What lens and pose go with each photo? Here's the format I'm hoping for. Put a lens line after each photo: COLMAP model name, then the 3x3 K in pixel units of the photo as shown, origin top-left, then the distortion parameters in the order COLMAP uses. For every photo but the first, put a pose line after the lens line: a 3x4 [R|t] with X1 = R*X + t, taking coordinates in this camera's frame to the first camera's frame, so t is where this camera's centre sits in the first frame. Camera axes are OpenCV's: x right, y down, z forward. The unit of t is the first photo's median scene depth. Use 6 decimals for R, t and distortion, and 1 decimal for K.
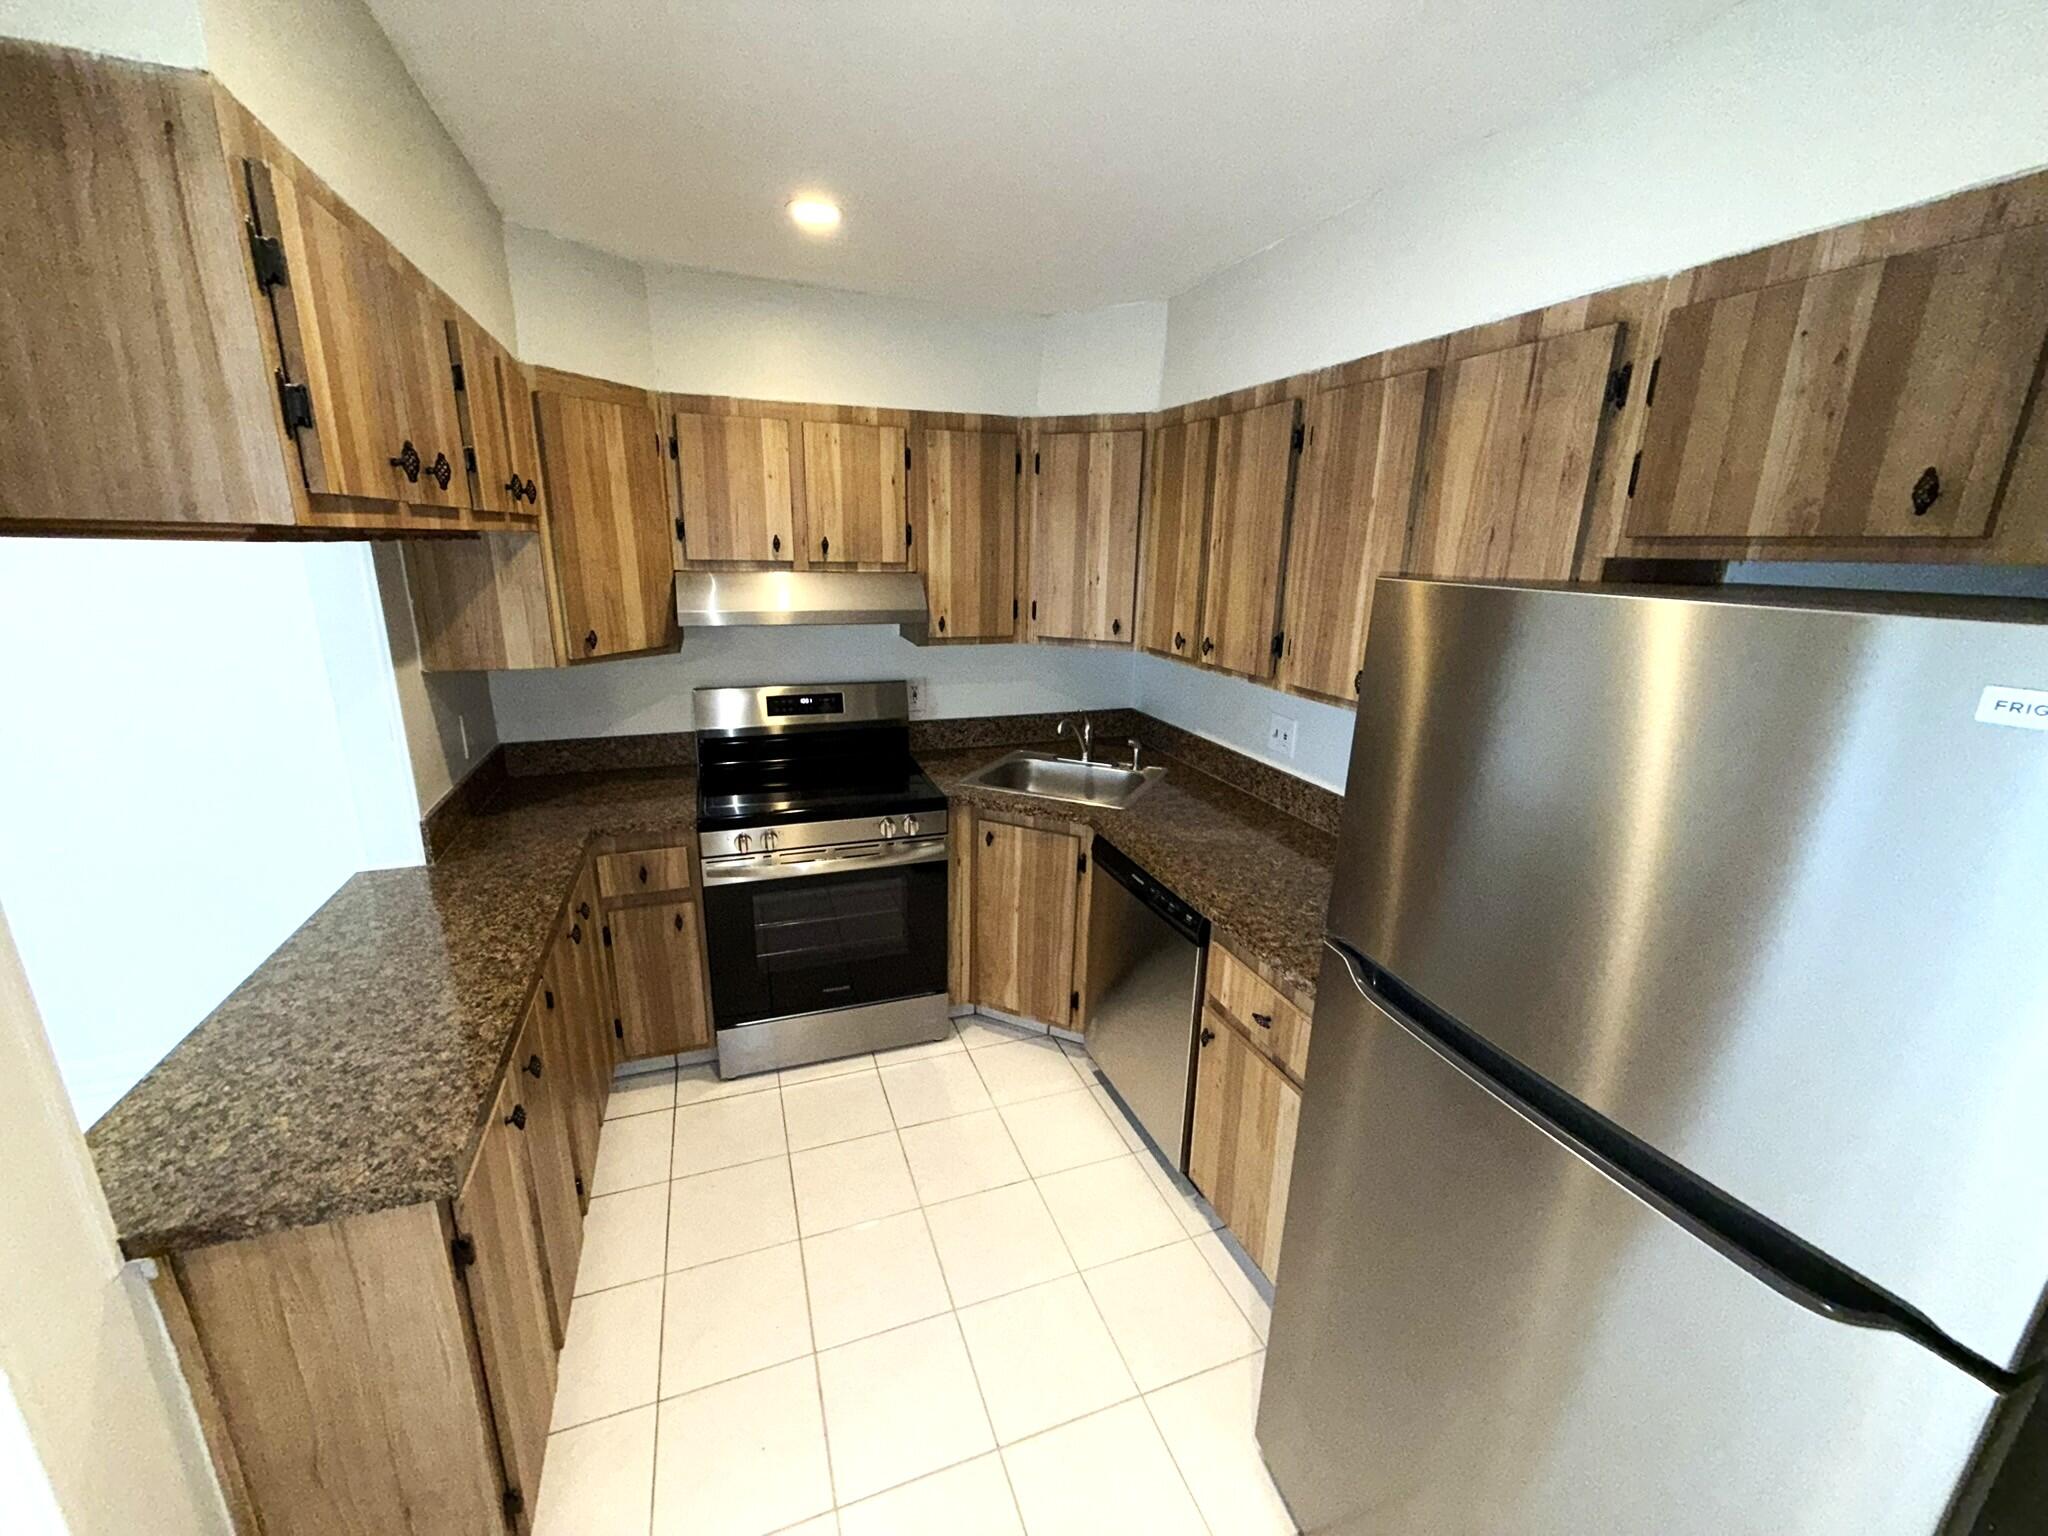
lens RADIAL K [[816.6, 0, 1016.5], [0, 816.6, 765.3], [0, 0, 1]] dist [0.000128, 0.000307]
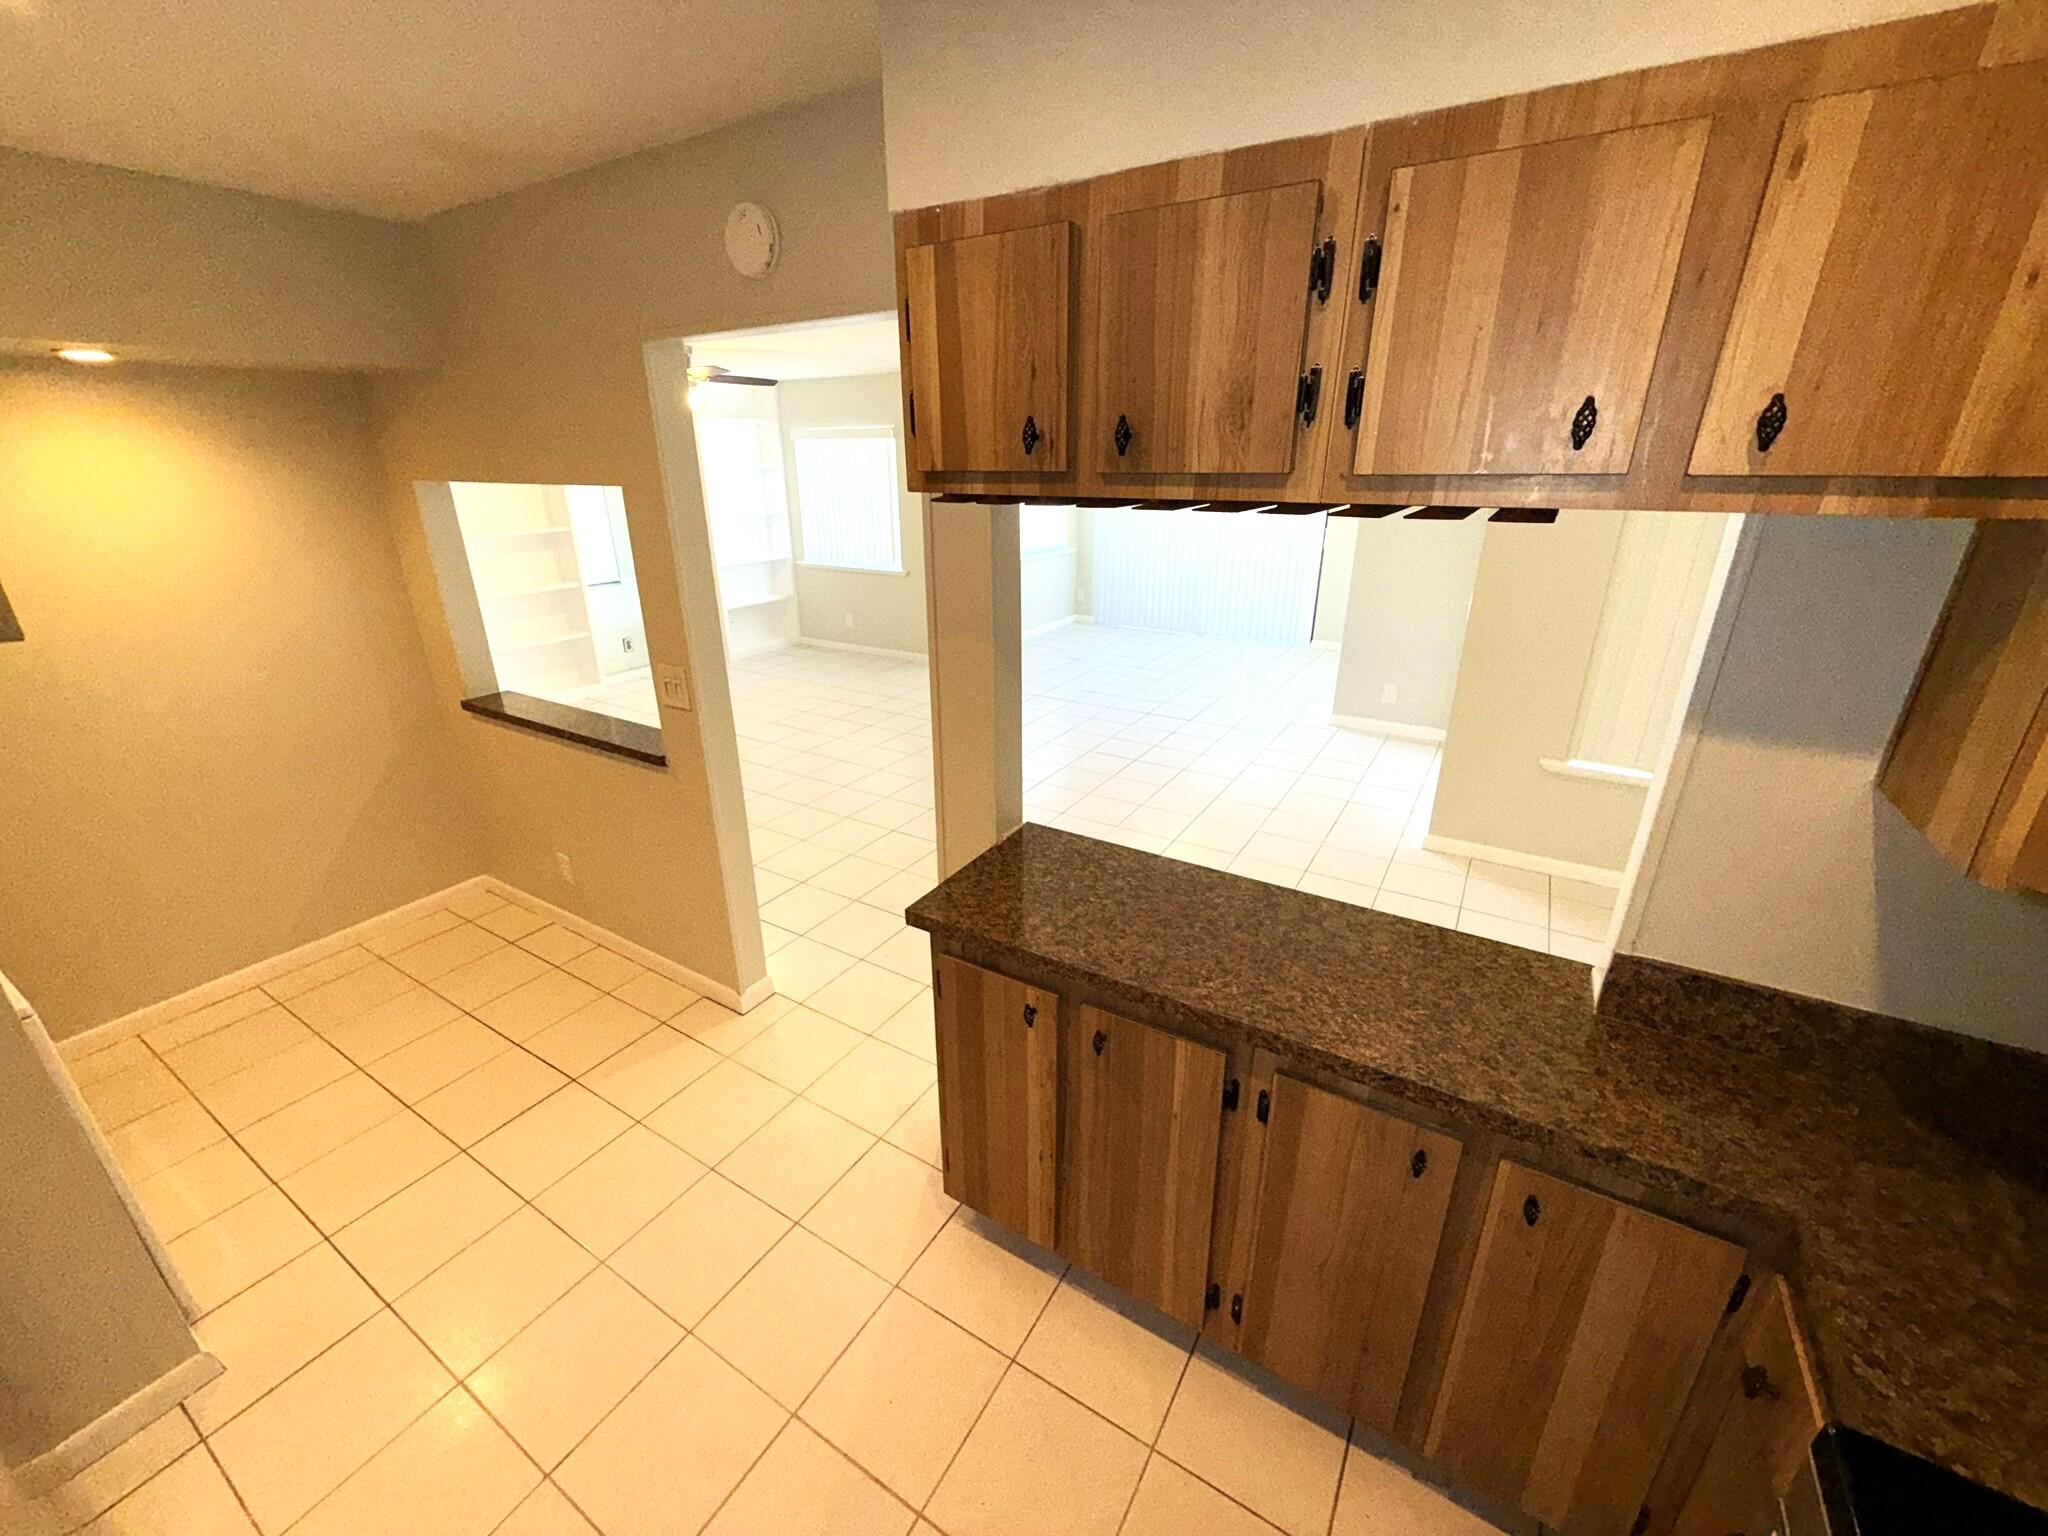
lens RADIAL K [[816.6, 0, 1021.7], [0, 816.6, 766.1], [0, 0, 1]] dist [0.000128, 0.000307]
pose [[-0.782284, 0.205798, -0.587945, -0.000266], [-0.176043, 0.832335, 0.525574, -0.247858], [0.597529, 0.514652, -0.614893, 0.816595]]
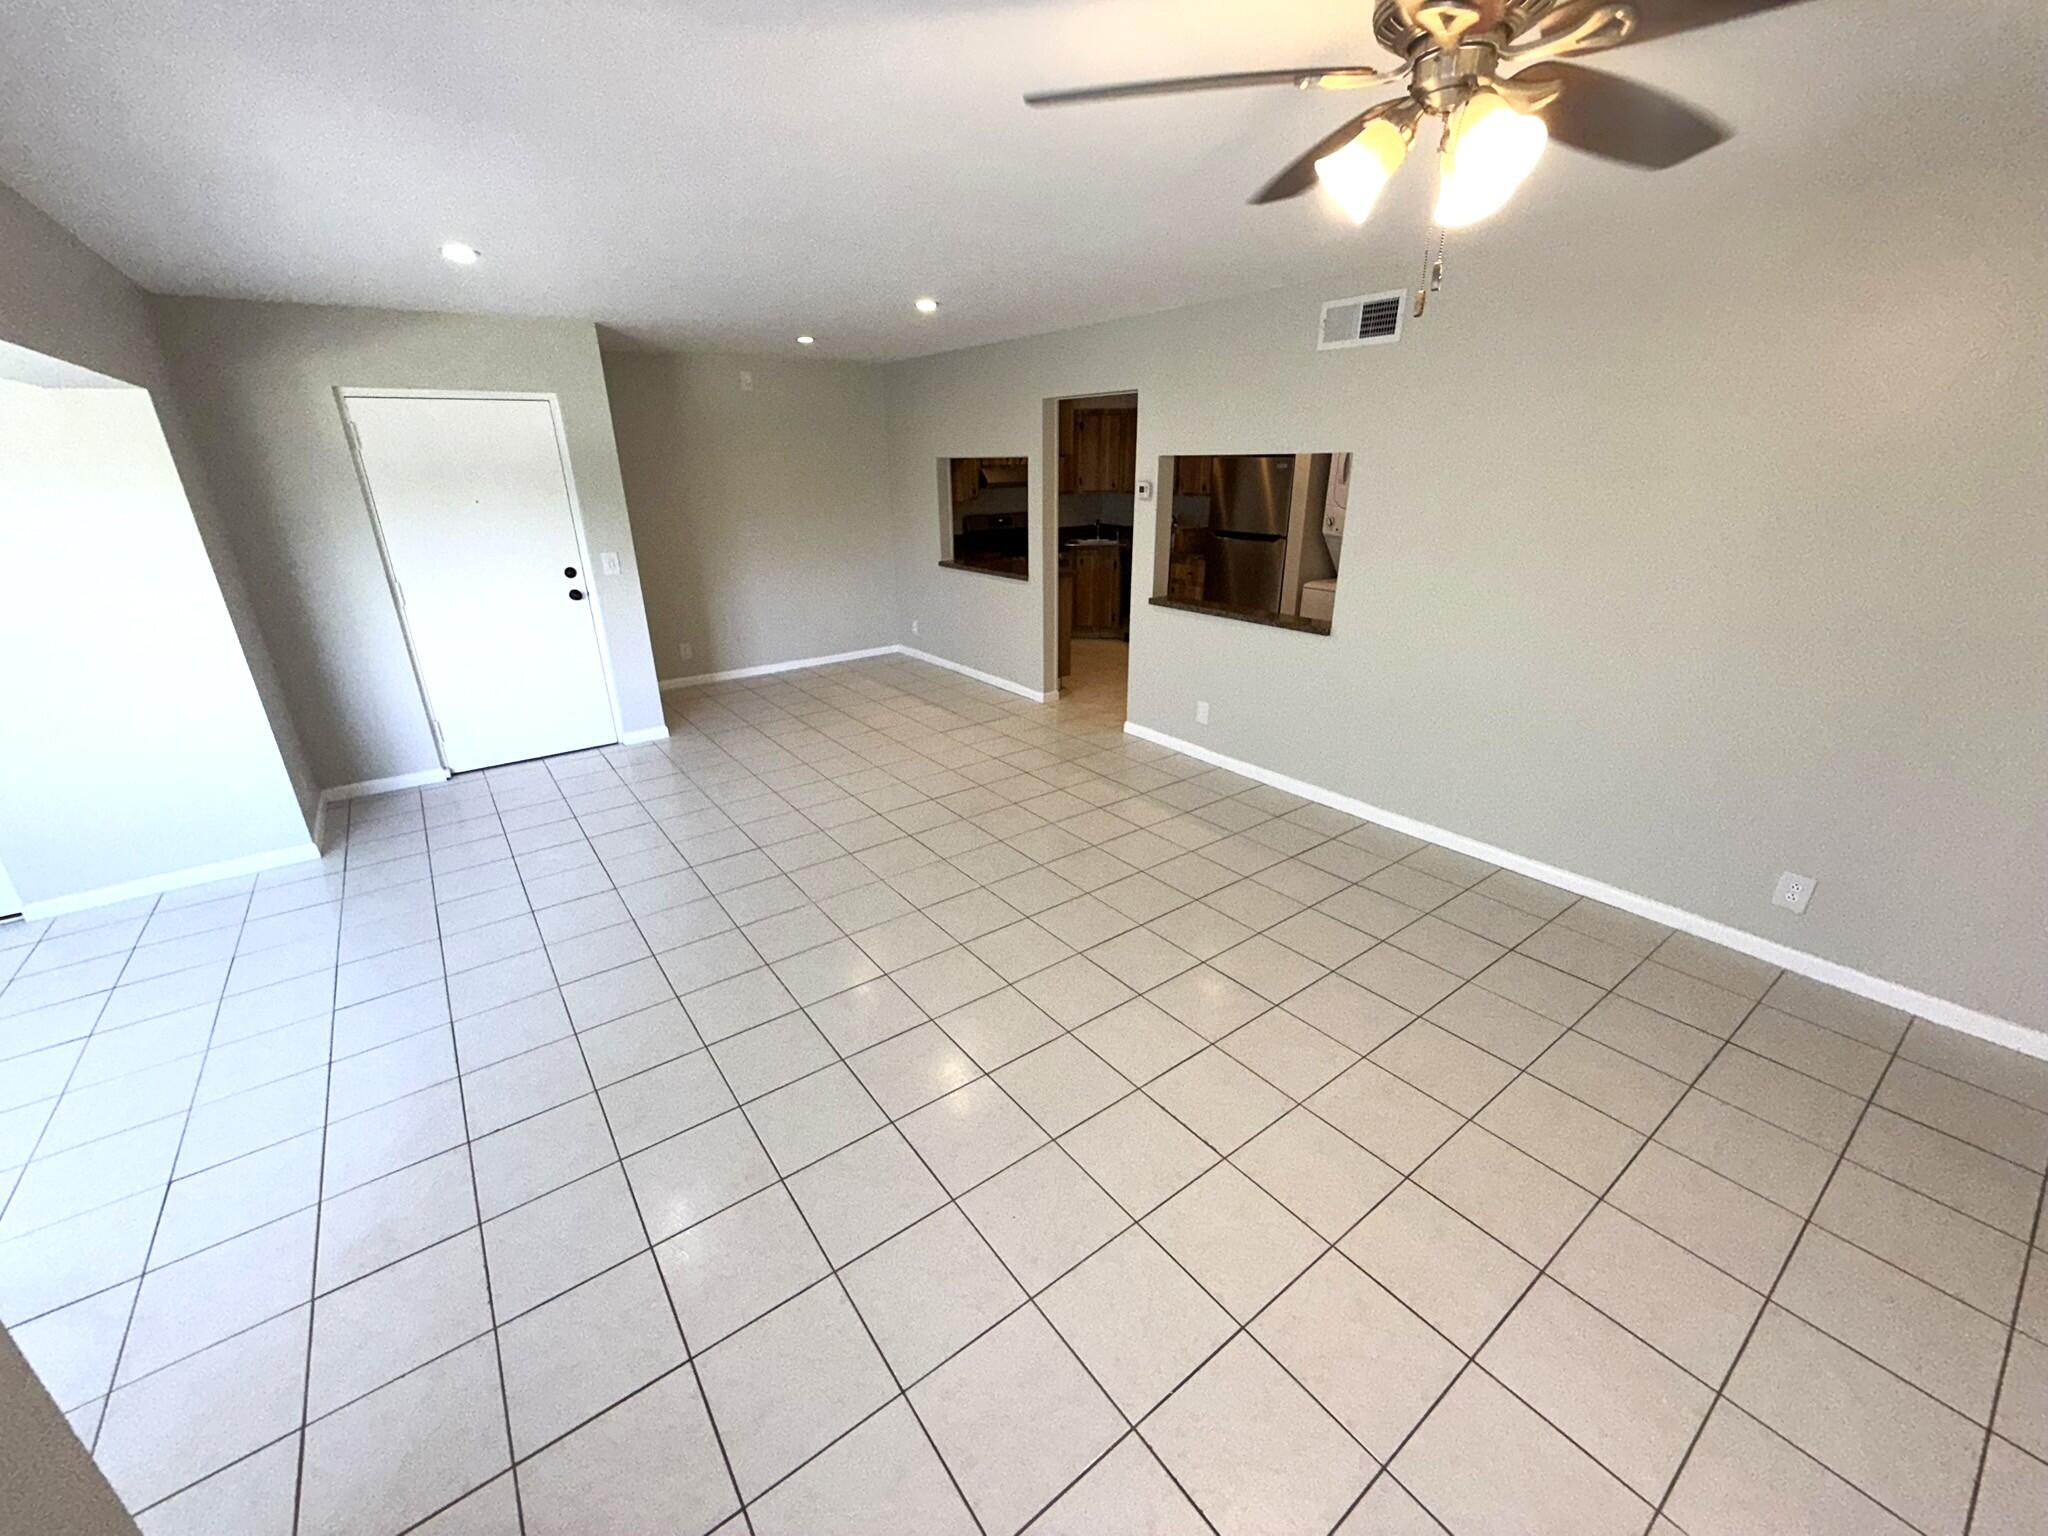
lens RADIAL K [[816.6, 0, 1021.9], [0, 816.6, 763.5], [0, 0, 1]] dist [0.000128, 0.000307]
pose [[0.957444, -0.128783, 0.258294, -1.125024], [0.106323, 0.989374, 0.099174, 0.511492], [-0.268322, -0.067491, 0.960962, -1.843923]]
